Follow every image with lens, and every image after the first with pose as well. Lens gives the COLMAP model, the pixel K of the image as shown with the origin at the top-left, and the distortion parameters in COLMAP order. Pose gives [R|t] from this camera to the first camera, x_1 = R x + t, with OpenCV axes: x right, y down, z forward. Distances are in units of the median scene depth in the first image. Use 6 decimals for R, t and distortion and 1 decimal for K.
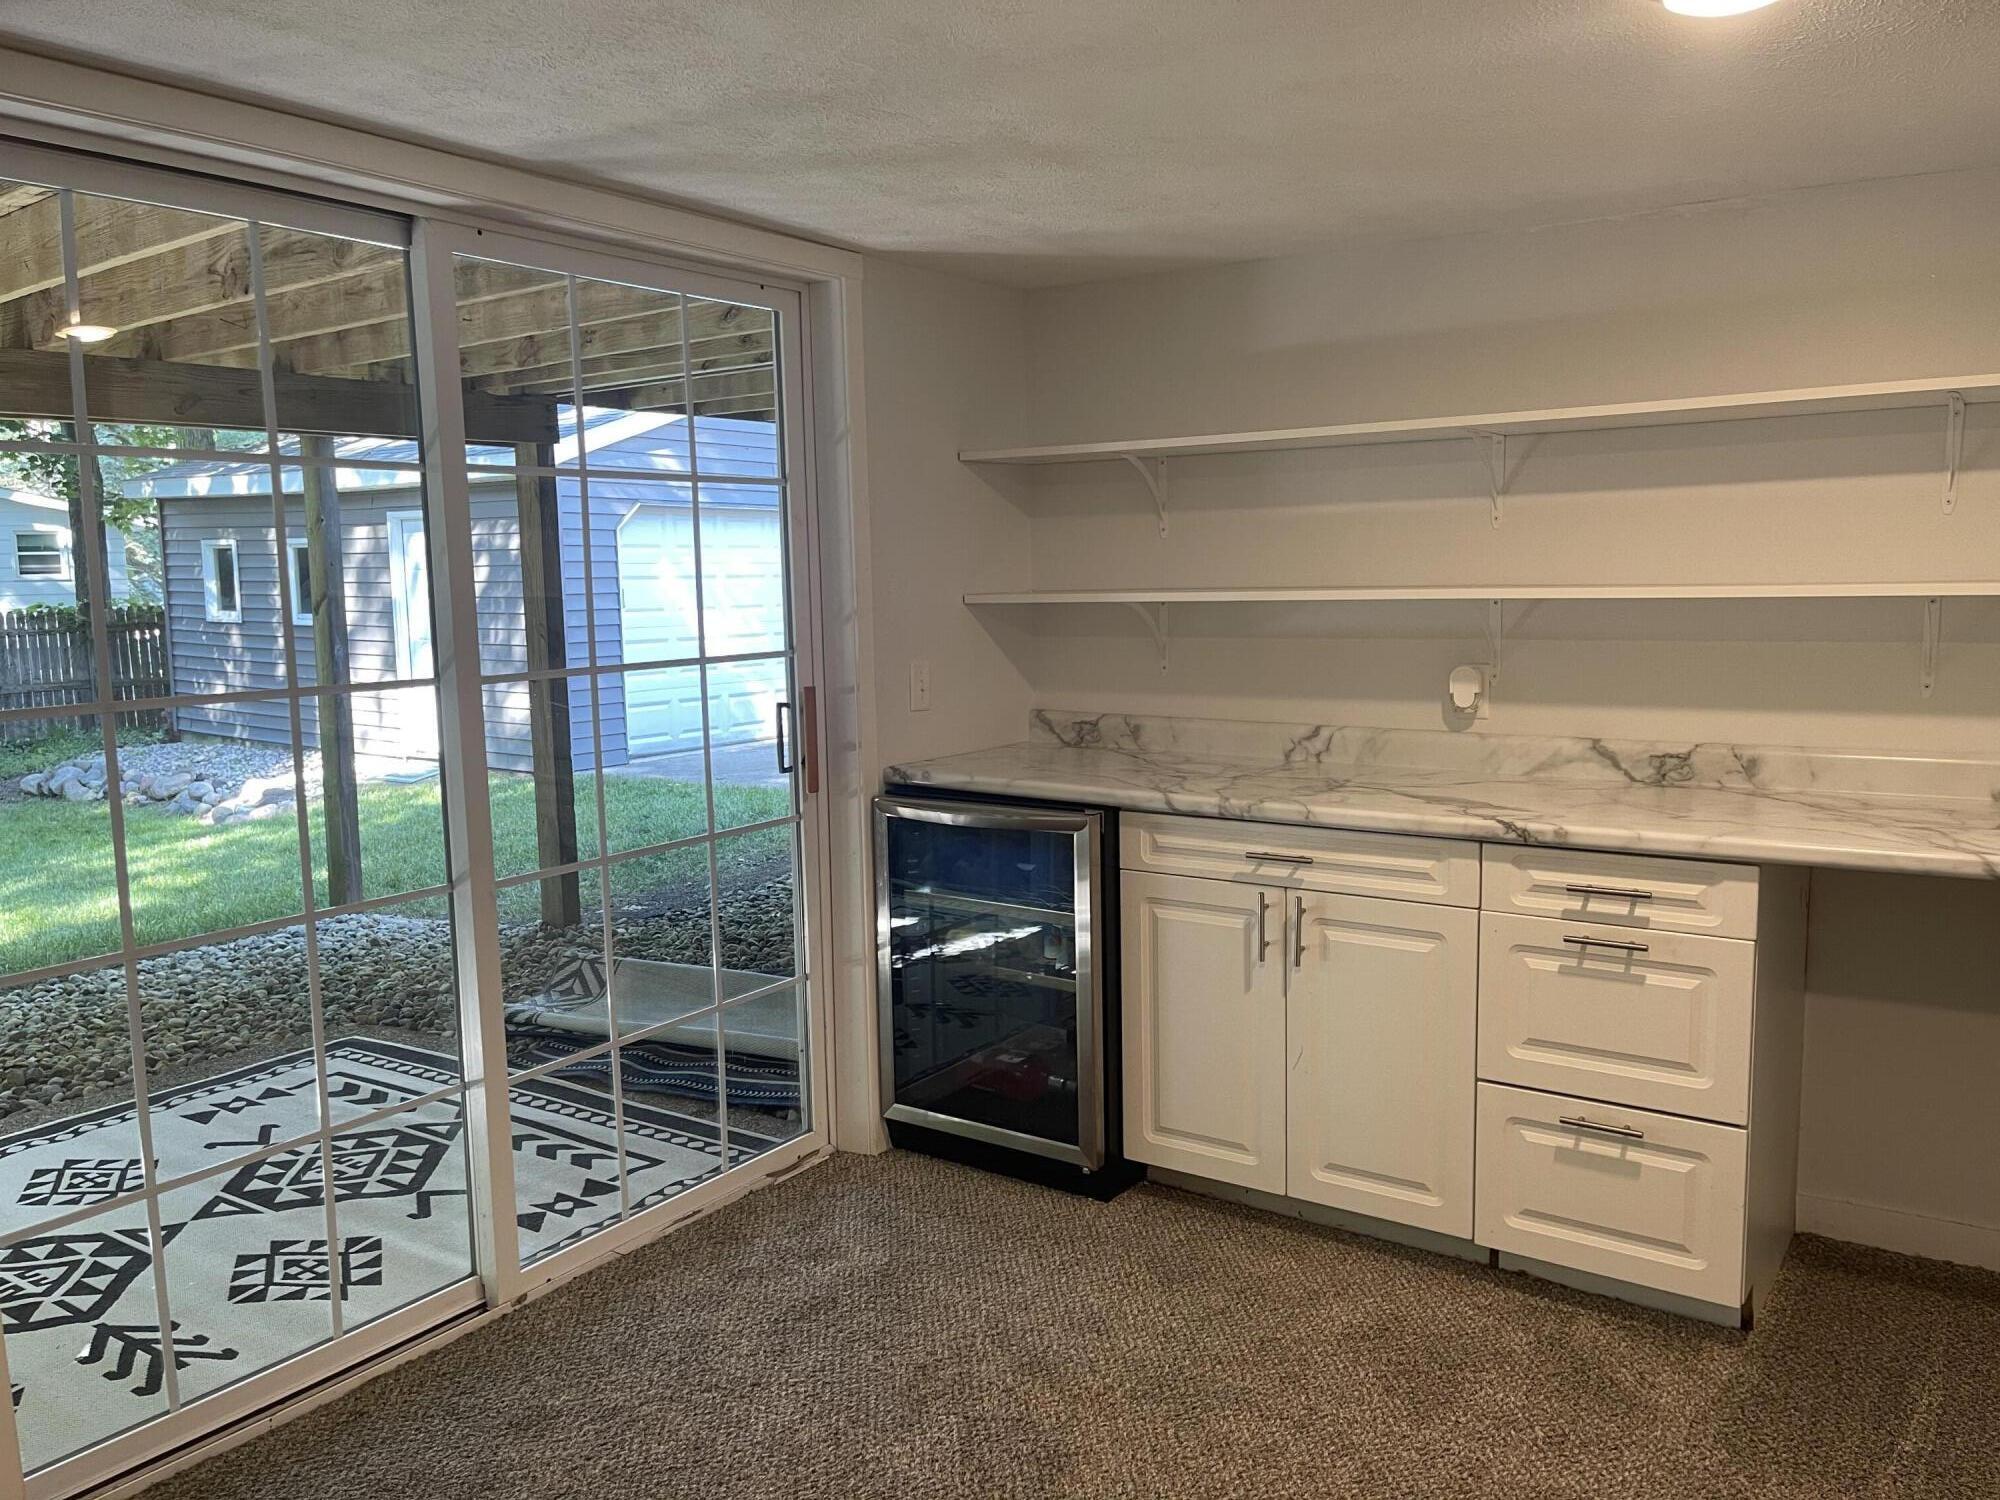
lens RADIAL K [[1538.0, 0, 1000.0], [0, 1538.0, 750.0], [0, 0, 1]] dist [0.085655, -0.102092]
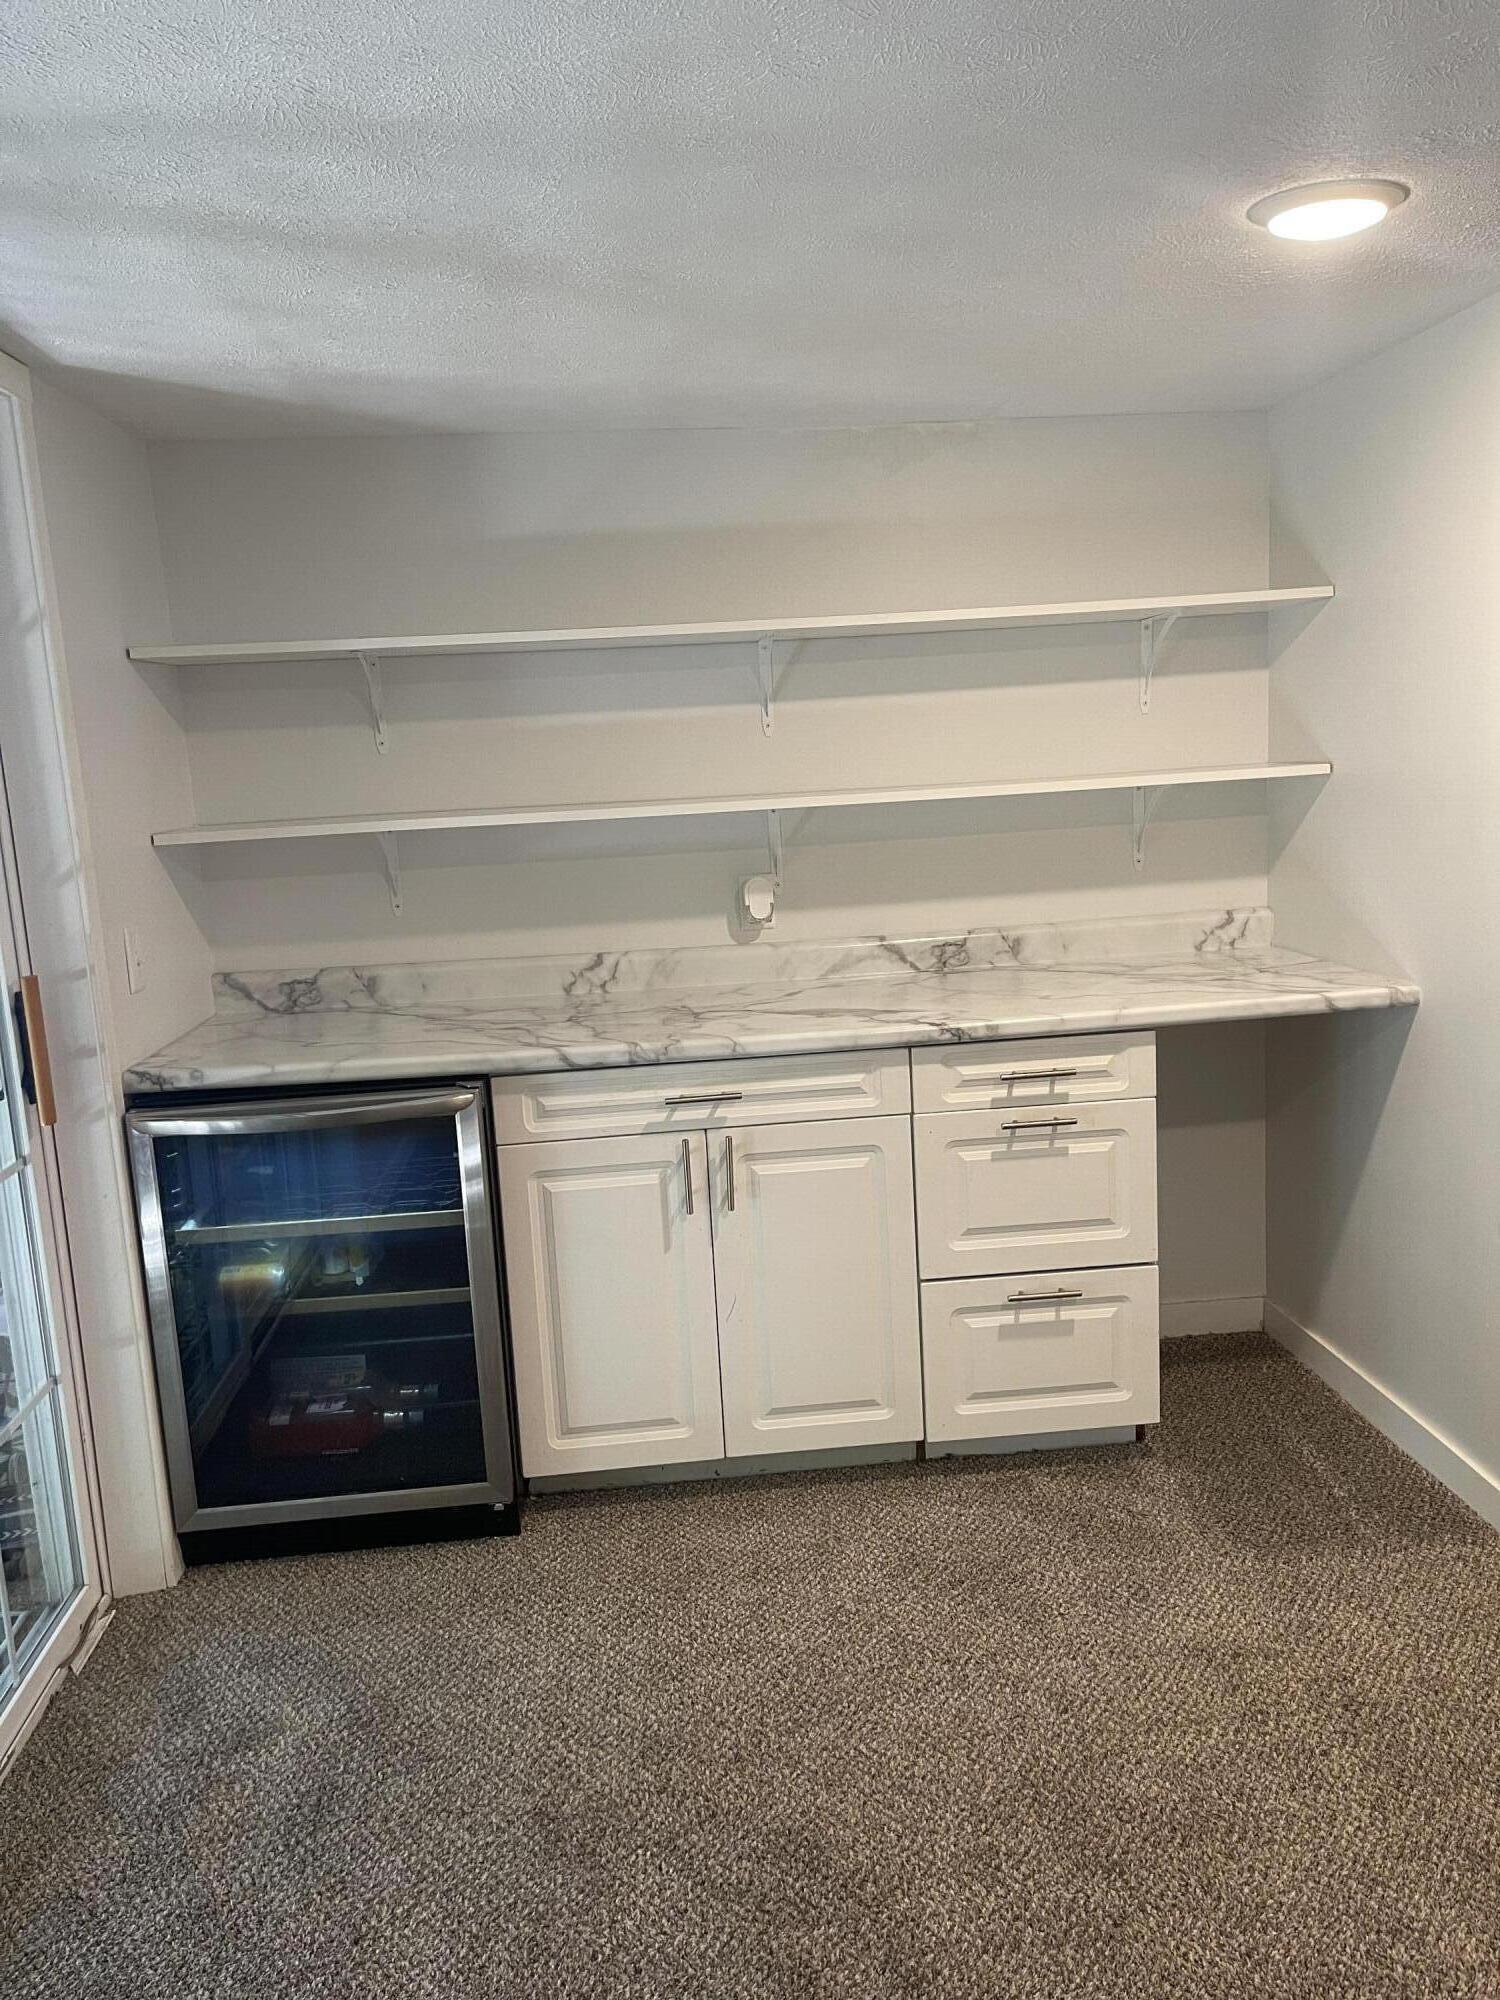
lens RADIAL K [[1538.0, 0, 750.0], [0, 1538.0, 1000.0], [0, 0, 1]] dist [0.085655, -0.102092]
pose [[0.769127, -0.128116, 0.626123, -0.350546], [0.115275, 0.991443, 0.061264, -0.039525], [-0.628613, 0.025056, 0.777314, 0.263674]]
